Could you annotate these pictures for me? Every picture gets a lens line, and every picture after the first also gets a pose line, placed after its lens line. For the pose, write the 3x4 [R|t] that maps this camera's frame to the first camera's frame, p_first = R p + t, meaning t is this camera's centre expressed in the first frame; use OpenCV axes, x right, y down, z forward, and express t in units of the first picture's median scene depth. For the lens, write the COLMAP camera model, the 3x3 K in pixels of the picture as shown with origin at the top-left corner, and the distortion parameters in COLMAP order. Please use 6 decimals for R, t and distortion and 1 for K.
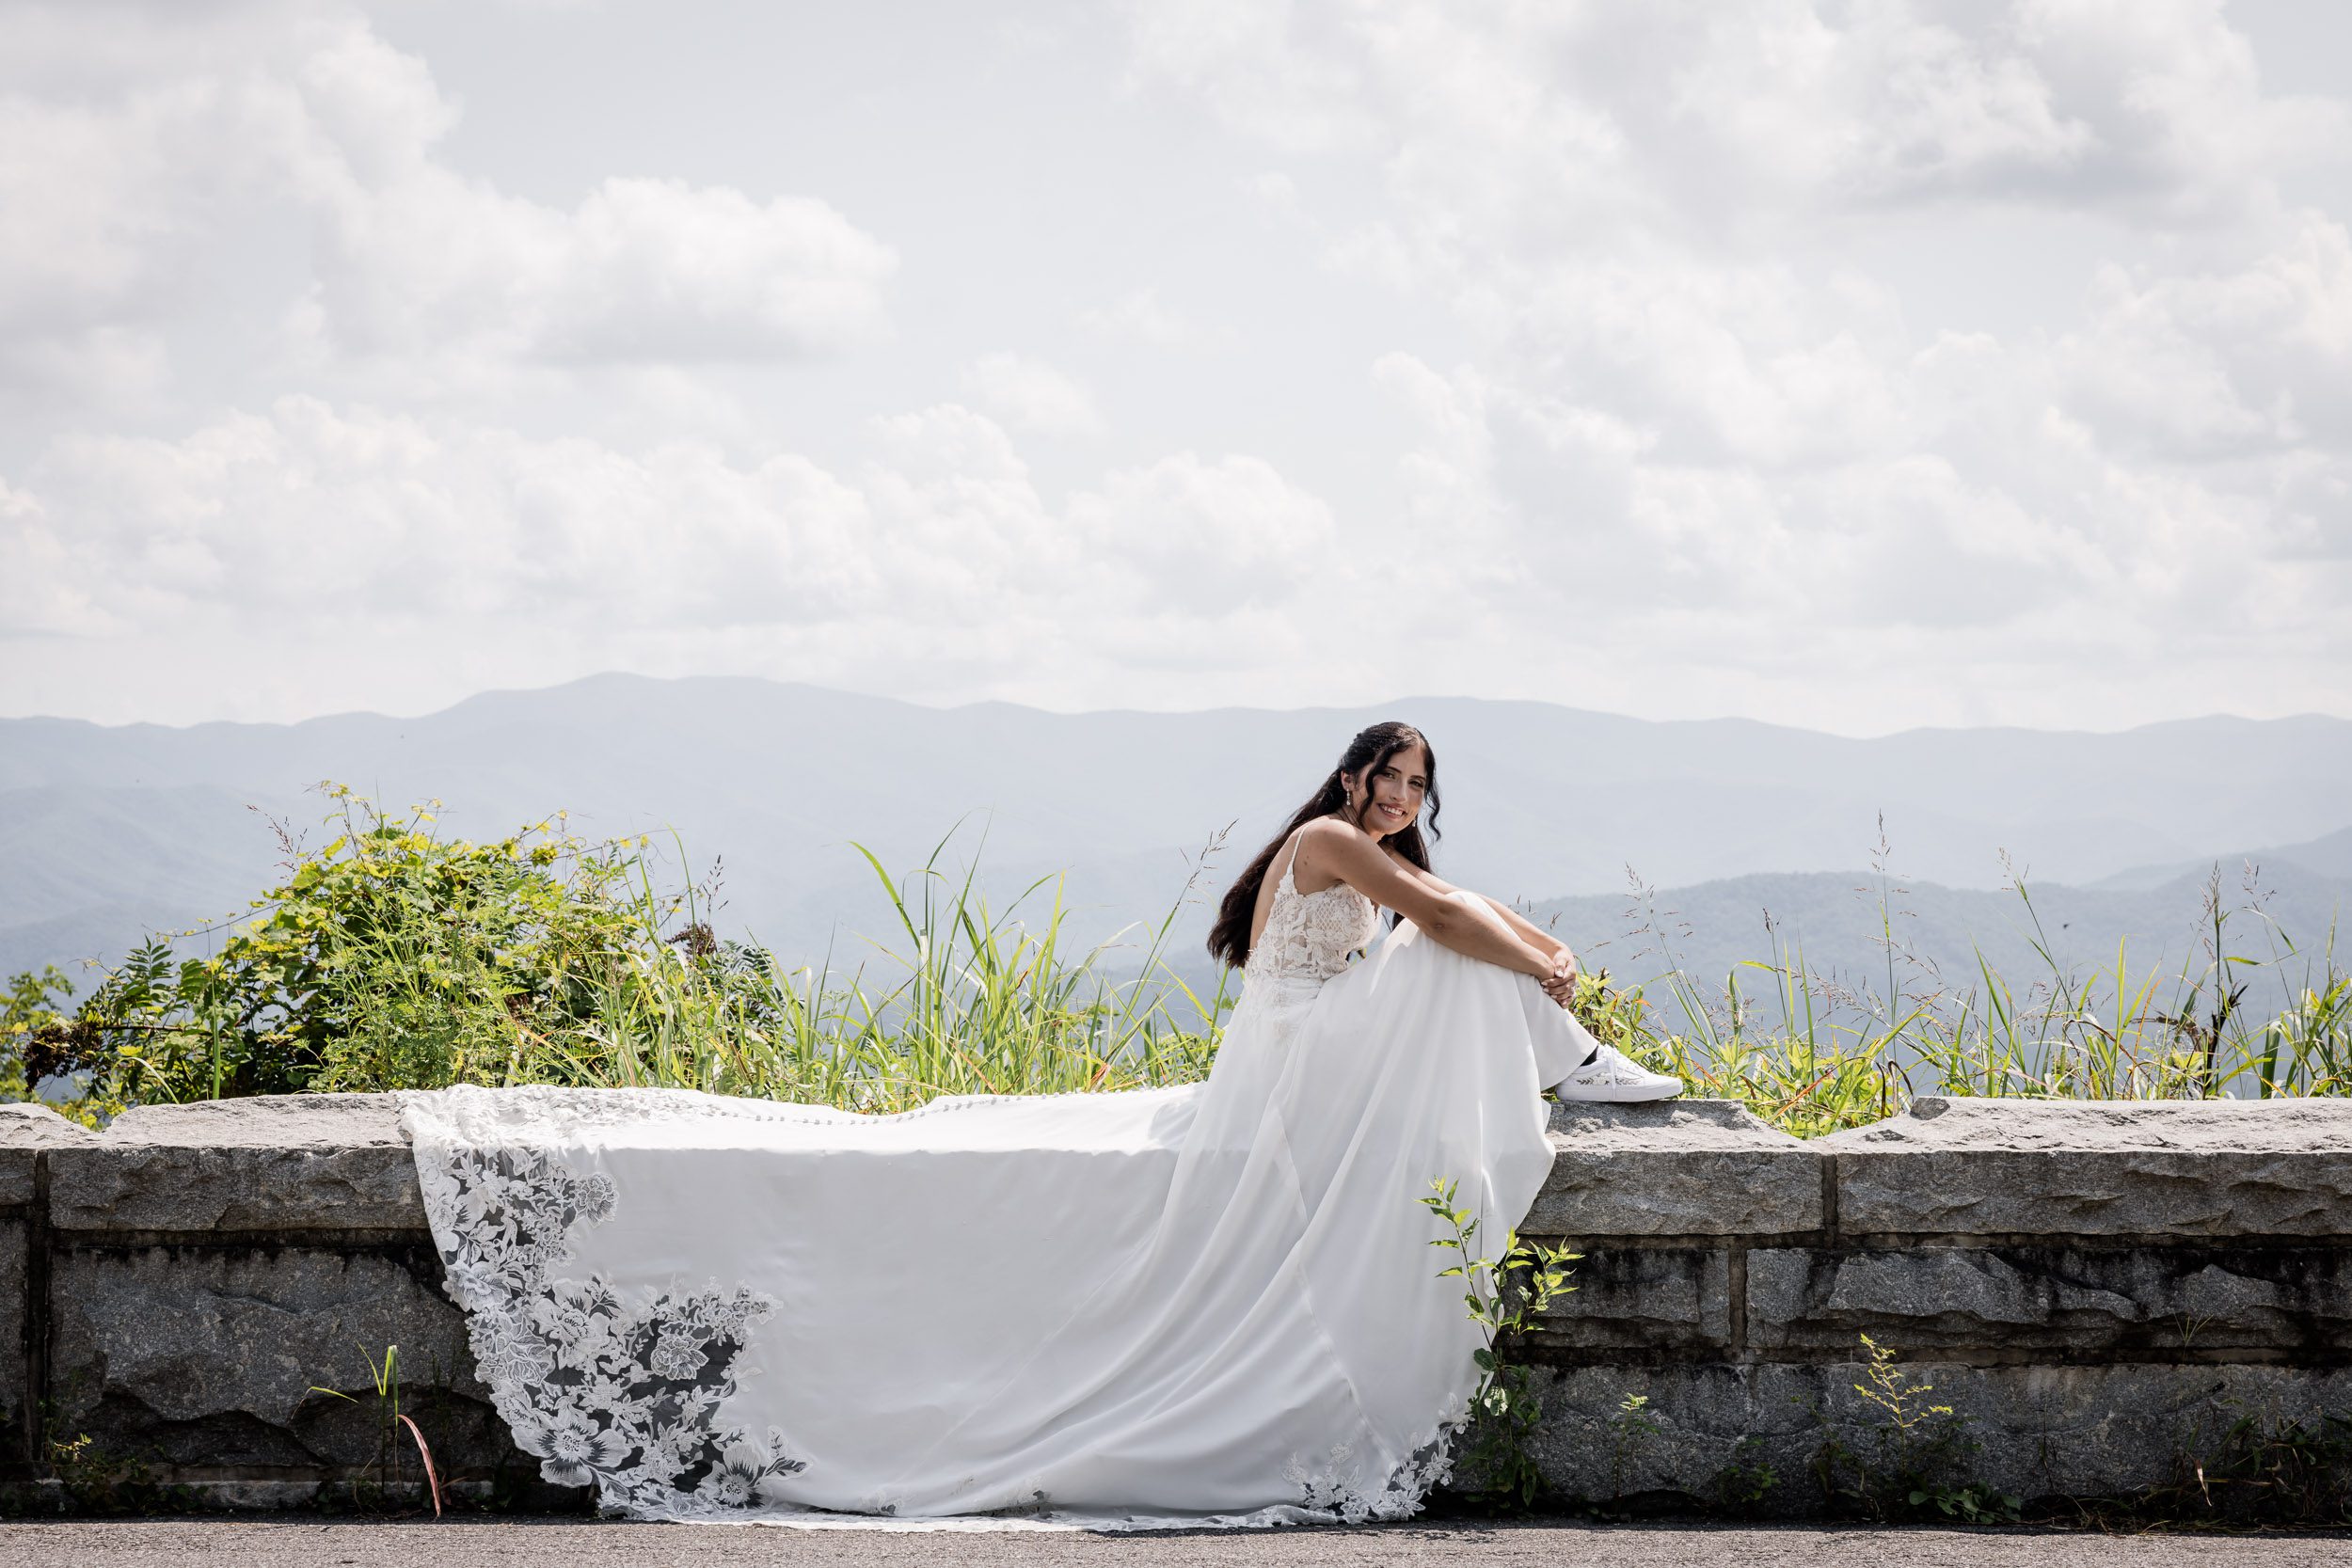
lens RADIAL K [[4209.7, 0, 1176.0], [0, 4209.7, 784.0], [0, 0, 1]] dist [-0.001213, 0.166223]
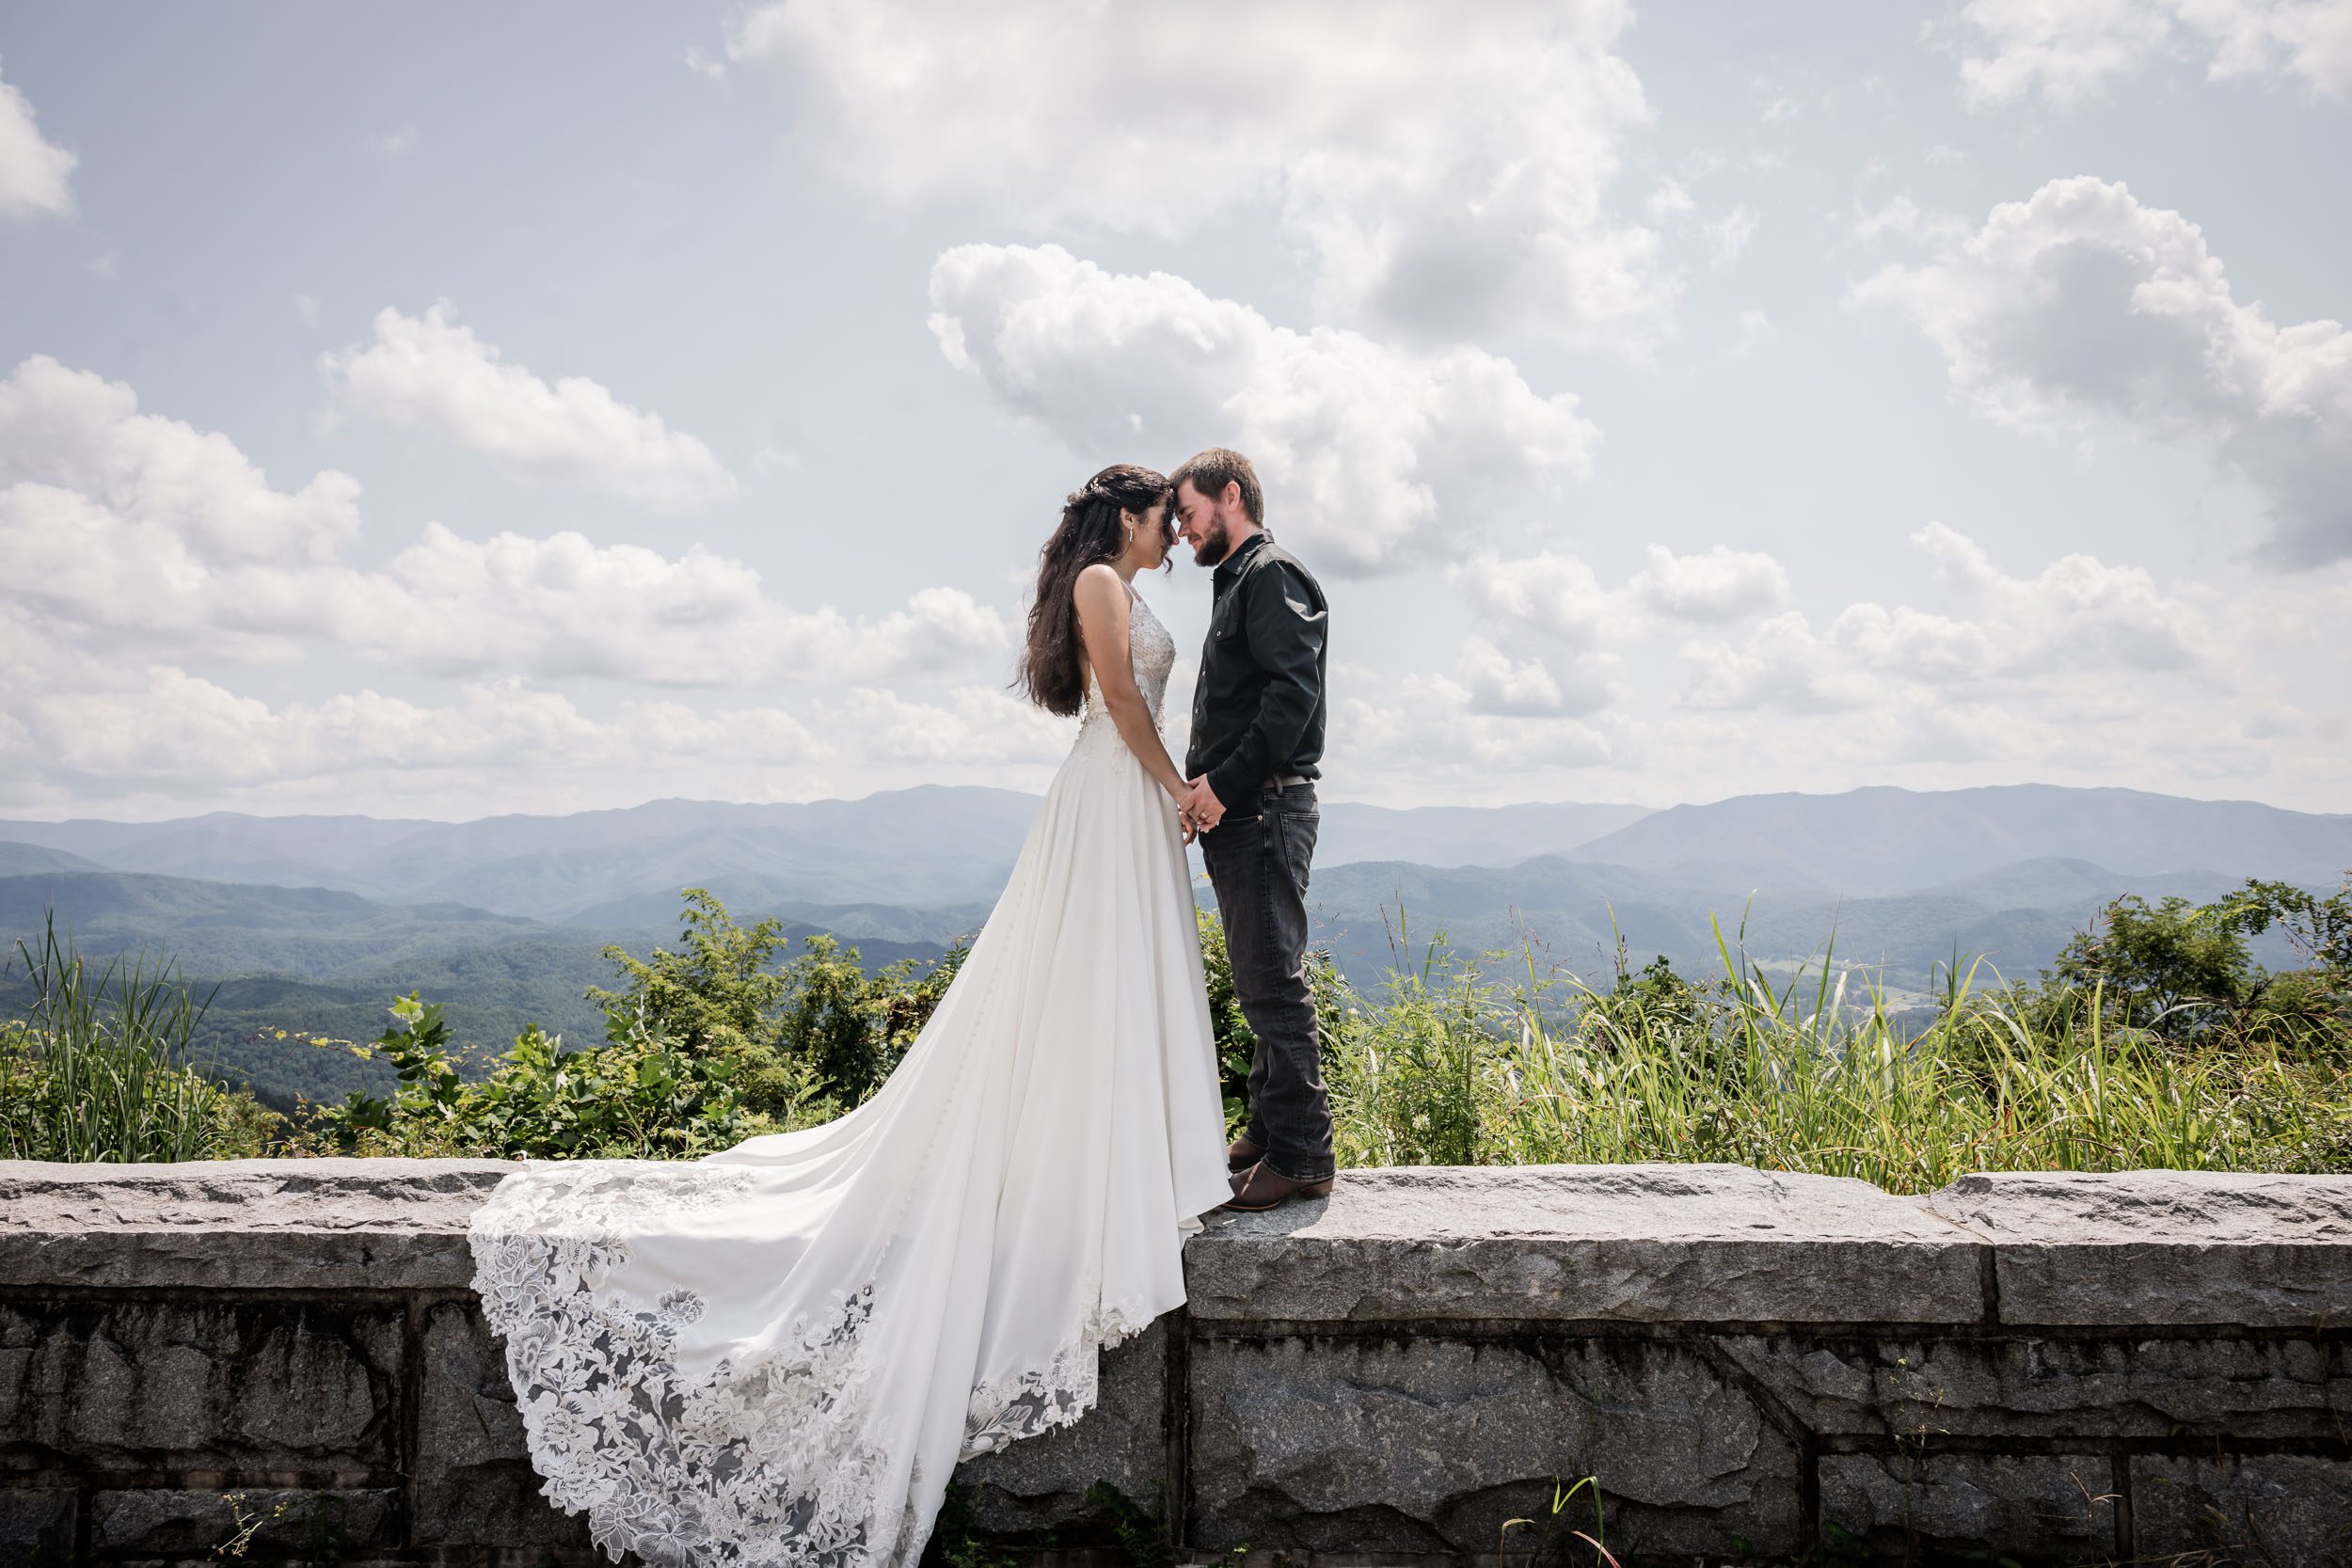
lens RADIAL K [[1586.1, 0, 1173.9], [0, 1586.1, 776.3], [0, 0, 1]] dist [0.000704, 0.000519]
pose [[0.999785, 0.002427, 0.020604, -0.280591], [-0.001770, 0.999490, -0.031878, -0.015532], [-0.020670, 0.031835, 0.999279, 0.608872]]
